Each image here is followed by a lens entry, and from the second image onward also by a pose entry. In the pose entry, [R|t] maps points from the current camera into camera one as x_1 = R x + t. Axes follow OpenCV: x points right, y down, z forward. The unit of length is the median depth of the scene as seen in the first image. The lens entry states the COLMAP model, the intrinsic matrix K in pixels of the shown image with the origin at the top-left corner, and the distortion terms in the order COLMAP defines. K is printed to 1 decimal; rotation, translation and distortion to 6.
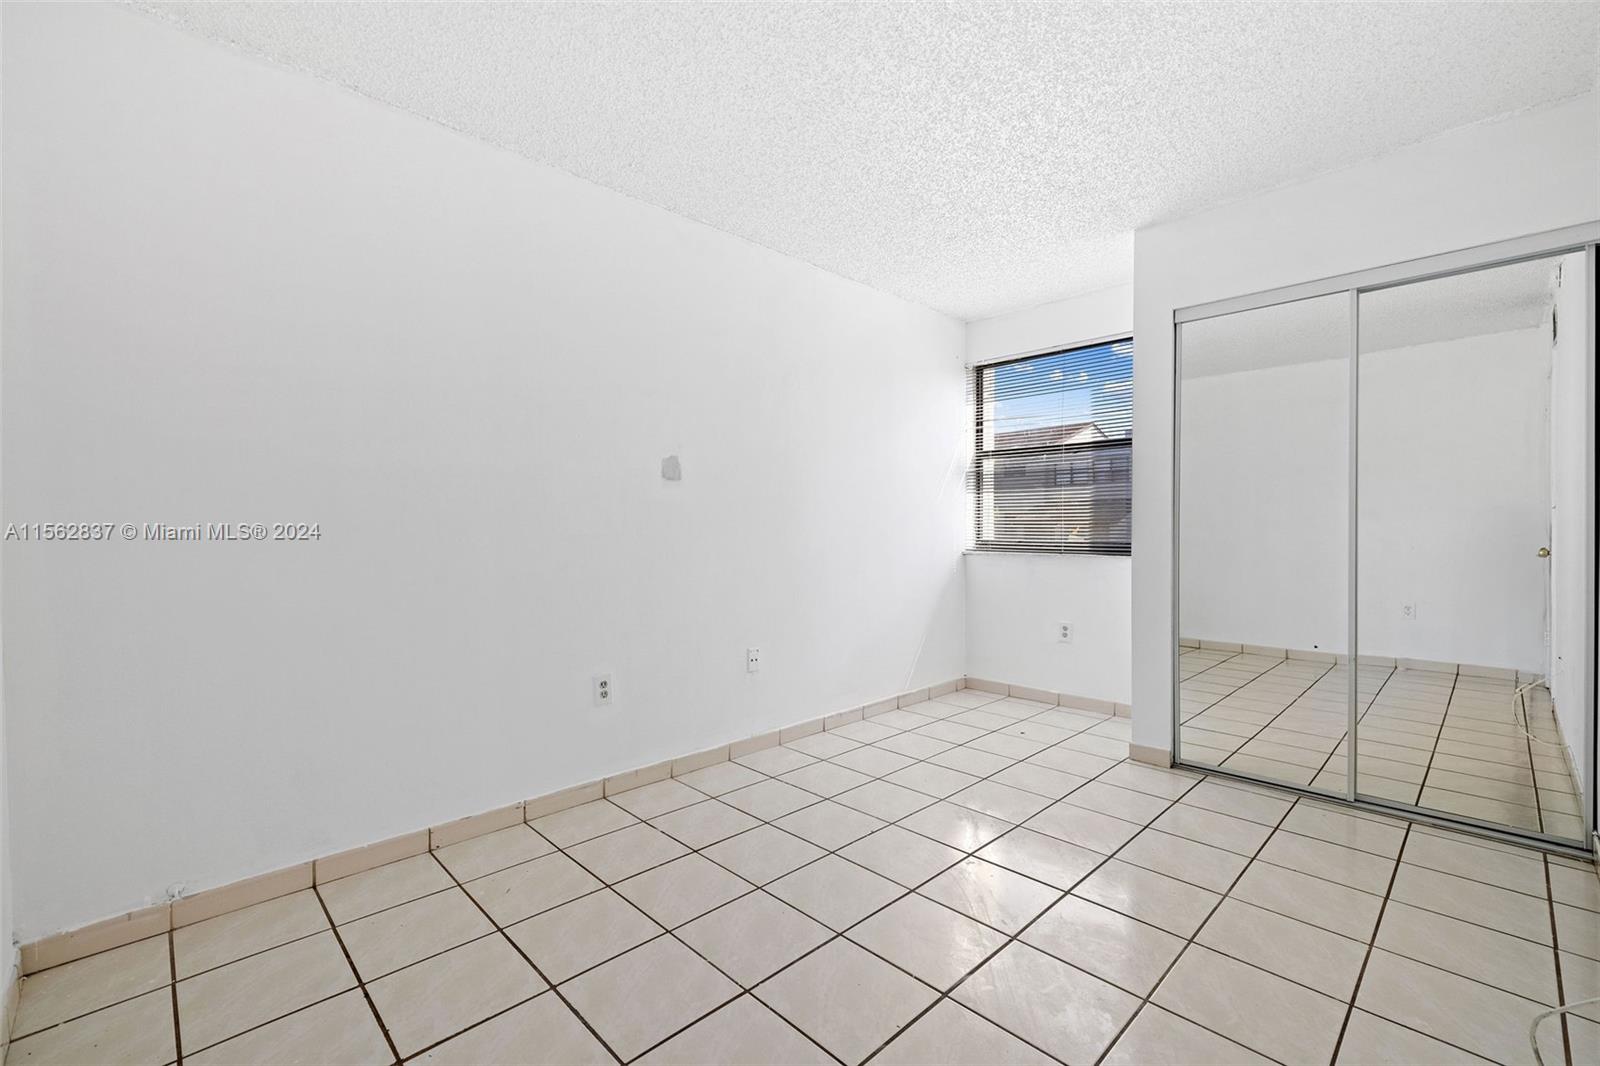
lens RADIAL K [[684.3, 0, 770.6], [0, 684.3, 547.3], [0, 0, 1]] dist [-0.004591, -0.000935]
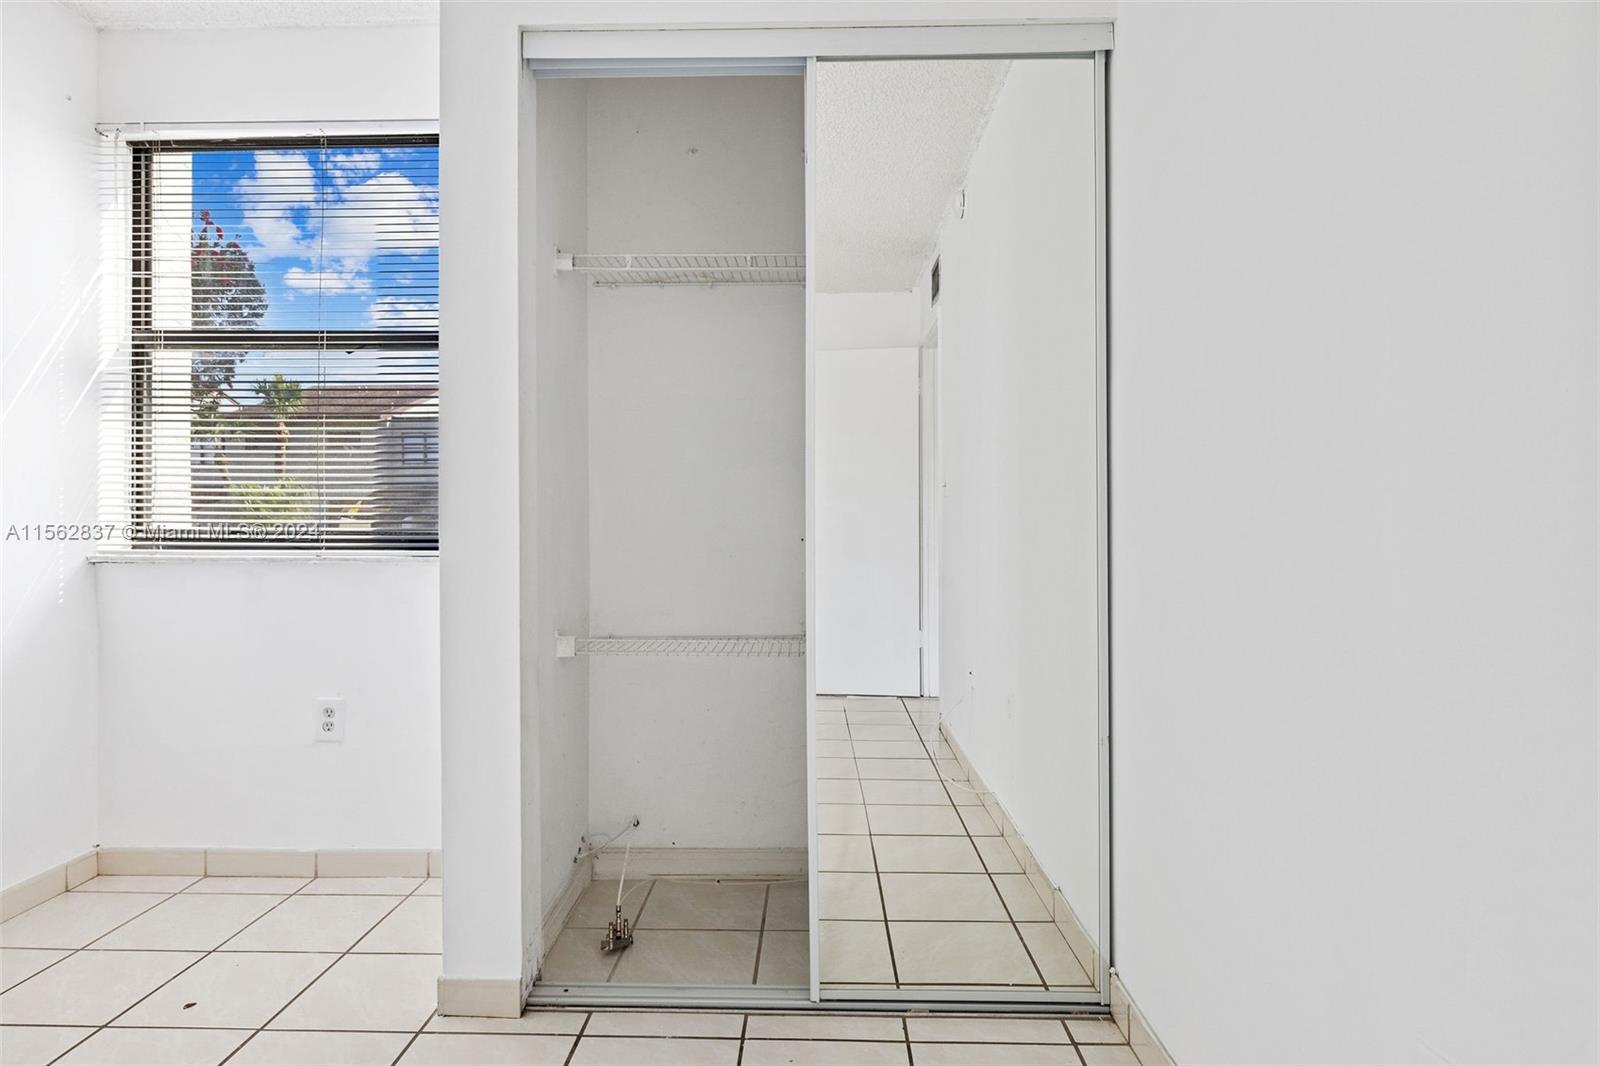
lens RADIAL K [[906.6, 0, 803.0], [0, 906.6, 524.9], [0, 0, 1]] dist [0.002091, 0.000445]
pose [[0.694443, 0.004047, 0.719537, 0.204932], [0.011321, 0.999799, -0.016550, 0.002273], [-0.719459, 0.019639, 0.694257, 0.320795]]
